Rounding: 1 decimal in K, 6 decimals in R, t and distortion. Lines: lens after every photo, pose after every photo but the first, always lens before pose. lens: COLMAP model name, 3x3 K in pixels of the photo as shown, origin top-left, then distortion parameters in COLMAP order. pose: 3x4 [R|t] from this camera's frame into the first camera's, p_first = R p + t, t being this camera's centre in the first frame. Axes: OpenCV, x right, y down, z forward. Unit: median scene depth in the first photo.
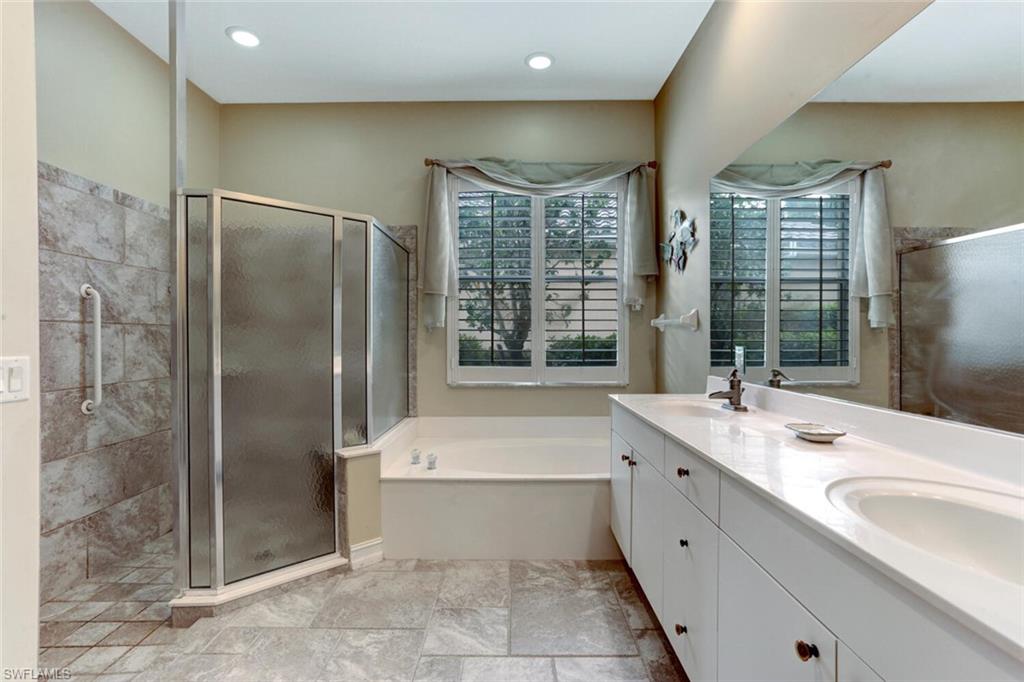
lens RADIAL K [[491.6, 0, 510.1], [0, 491.6, 335.9], [0, 0, 1]] dist [-0.054723, 0.034737]
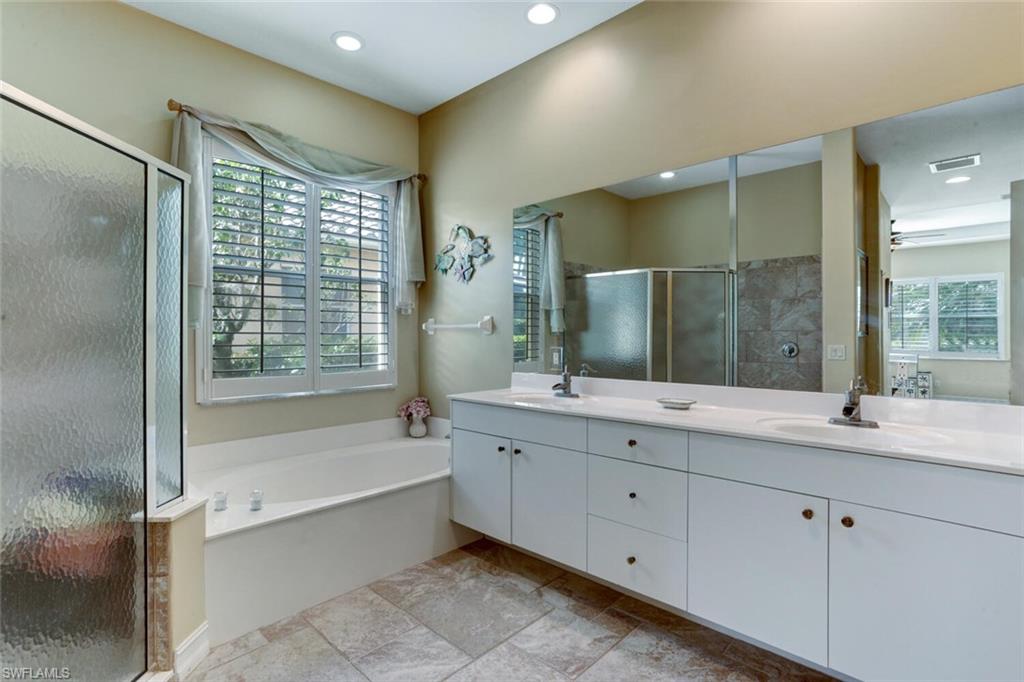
lens RADIAL K [[491.6, 0, 510.1], [0, 491.6, 335.9], [0, 0, 1]] dist [-0.054723, 0.034737]
pose [[0.684984, -0.001972, 0.728555, -0.359233], [0.002591, 0.999997, 0.000270, -0.006531], [-0.728554, 0.001703, 0.684987, 0.134324]]
